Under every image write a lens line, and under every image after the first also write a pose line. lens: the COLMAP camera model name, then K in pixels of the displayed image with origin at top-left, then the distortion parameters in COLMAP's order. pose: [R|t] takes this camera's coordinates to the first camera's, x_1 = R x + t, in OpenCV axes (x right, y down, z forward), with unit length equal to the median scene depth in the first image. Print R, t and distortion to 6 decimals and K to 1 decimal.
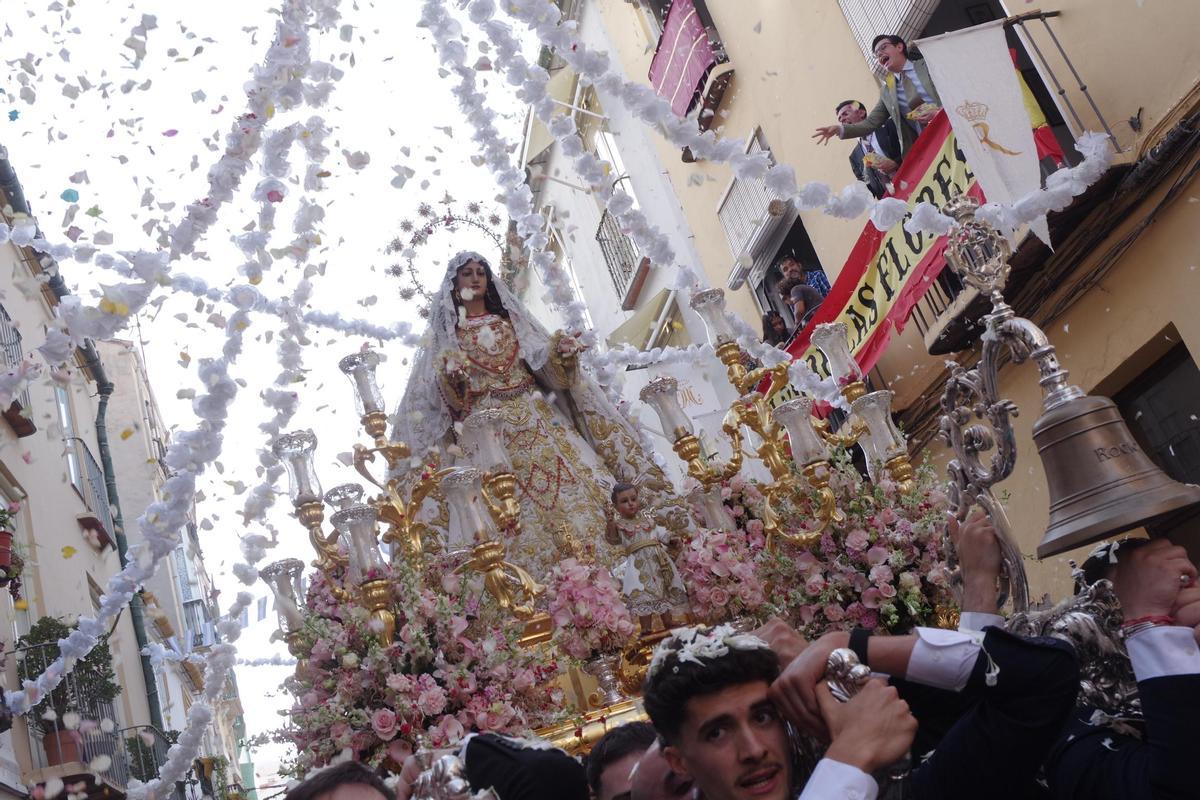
lens RADIAL K [[1191.4, 0, 600.0], [0, 1191.4, 400.0], [0, 0, 1]] dist [-0.060344, 0.008895]
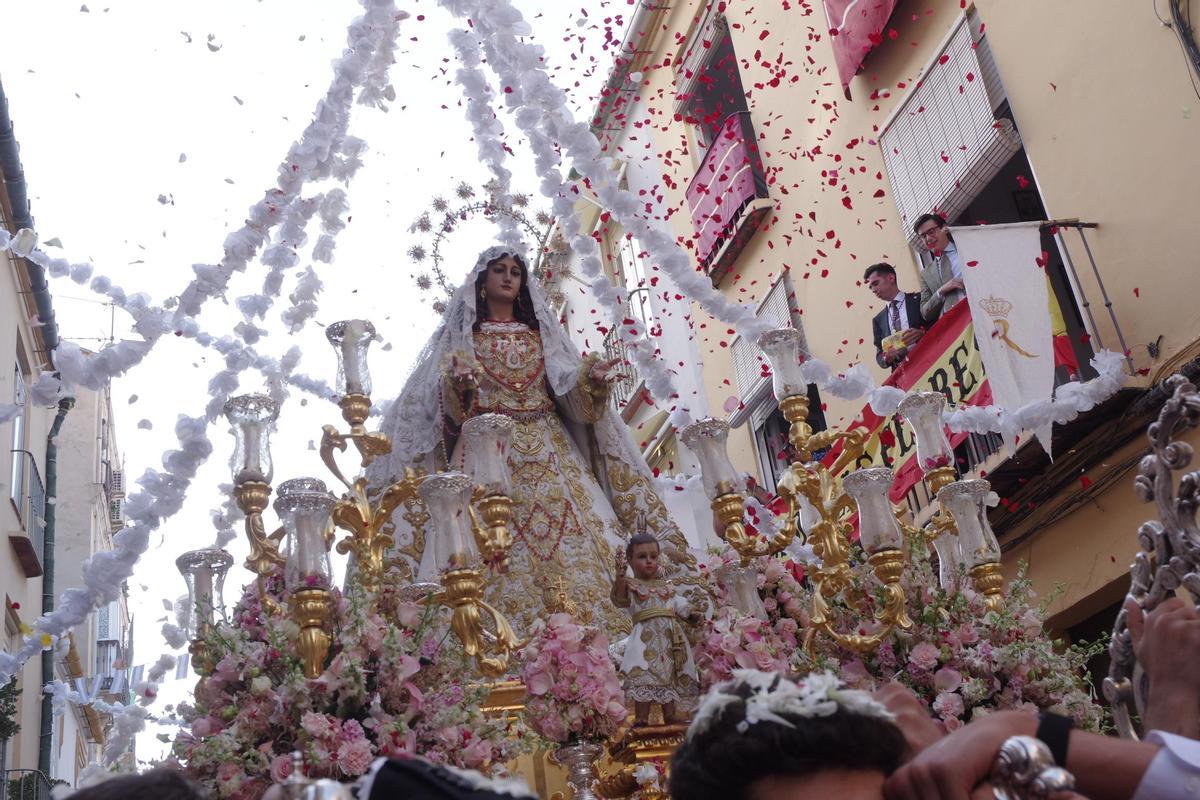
lens RADIAL K [[1285.1, 0, 600.0], [0, 1285.1, 400.0], [0, 0, 1]] dist [-0.026611, -0.024795]
pose [[0.983796, 0.178037, -0.021184, -0.007763], [-0.179101, 0.981323, -0.070198, 0.049042], [0.008290, 0.072855, 0.997308, 0.134978]]
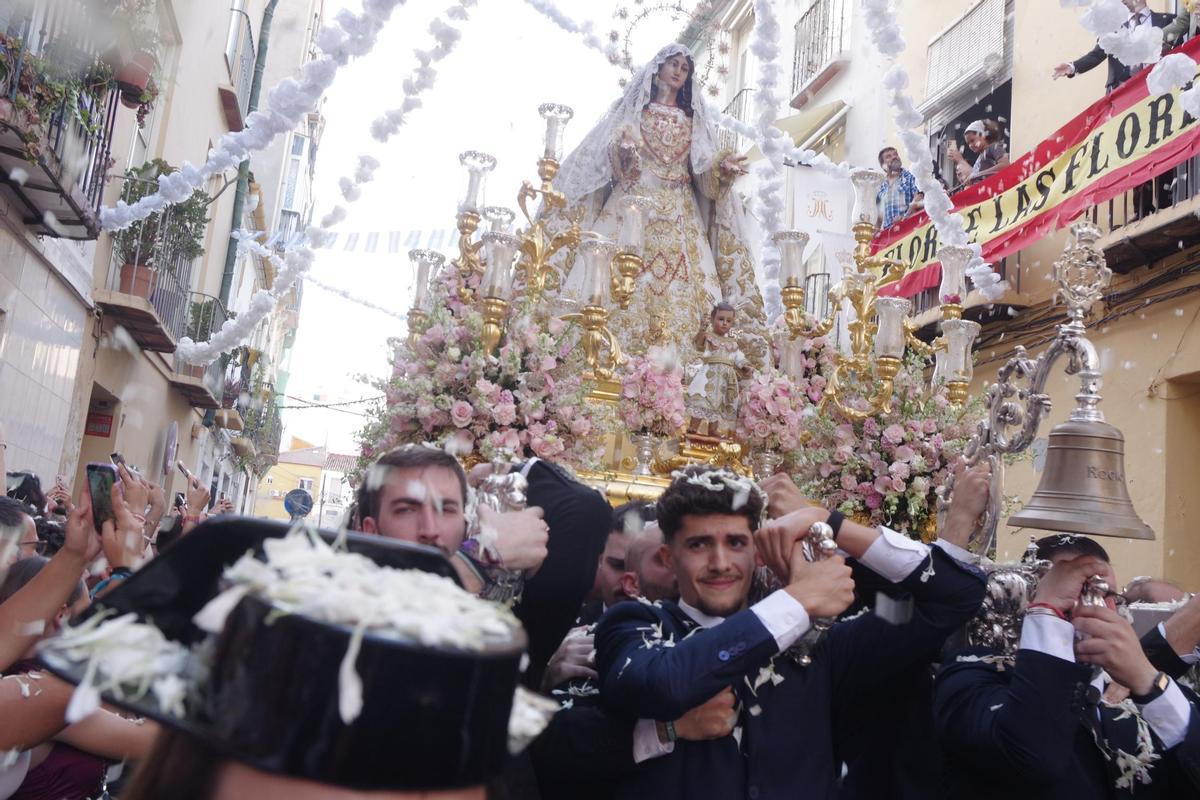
lens RADIAL K [[1127.8, 0, 598.0], [0, 1127.8, 380.1], [0, 0, 1]] dist [-0.060291, 0.015769]
pose [[0.913130, 0.404841, -0.047936, -0.011920], [-0.388741, 0.900106, 0.196696, -0.029695], [0.122778, -0.160974, 0.979292, -0.080612]]
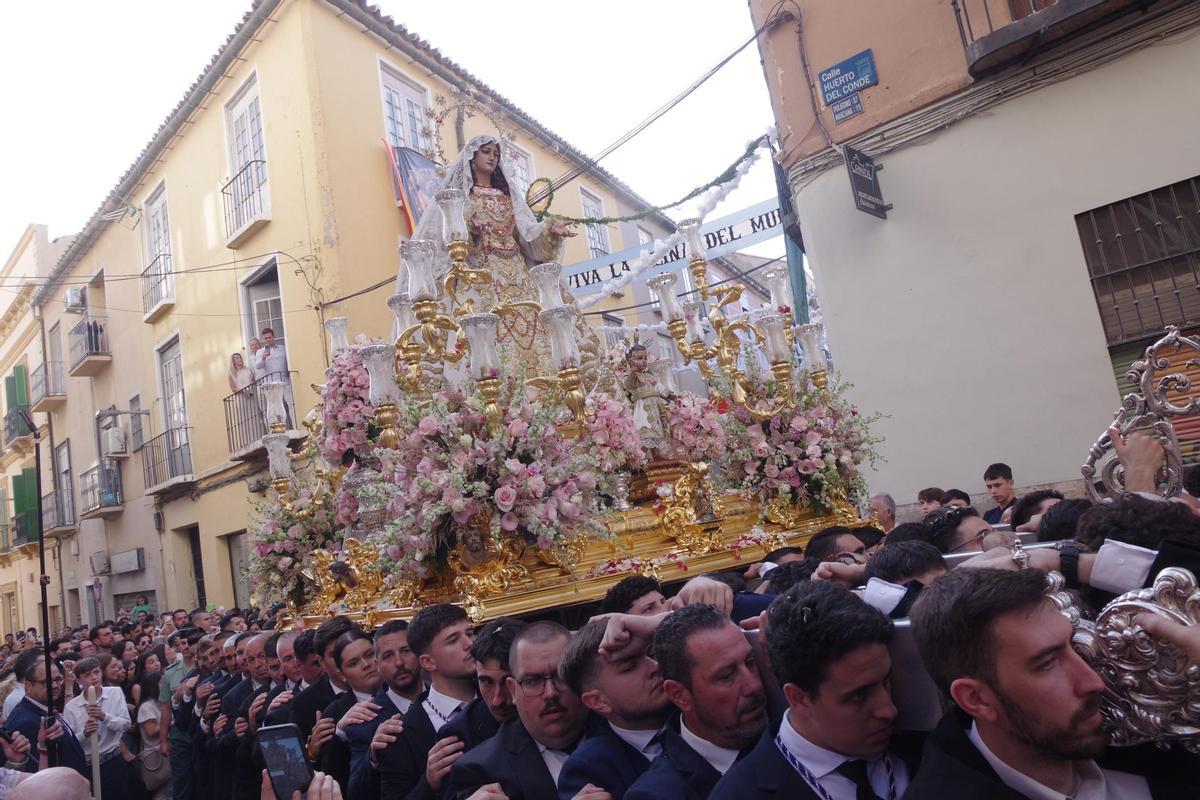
lens RADIAL K [[826.6, 0, 600.0], [0, 826.6, 400.0], [0, 0, 1]] dist [-0.148241, 0.096467]
pose [[0.921792, 0.205725, 0.328598, -0.316224], [-0.241697, 0.967663, 0.072192, 0.076991], [-0.303120, -0.145967, 0.941707, 0.164632]]
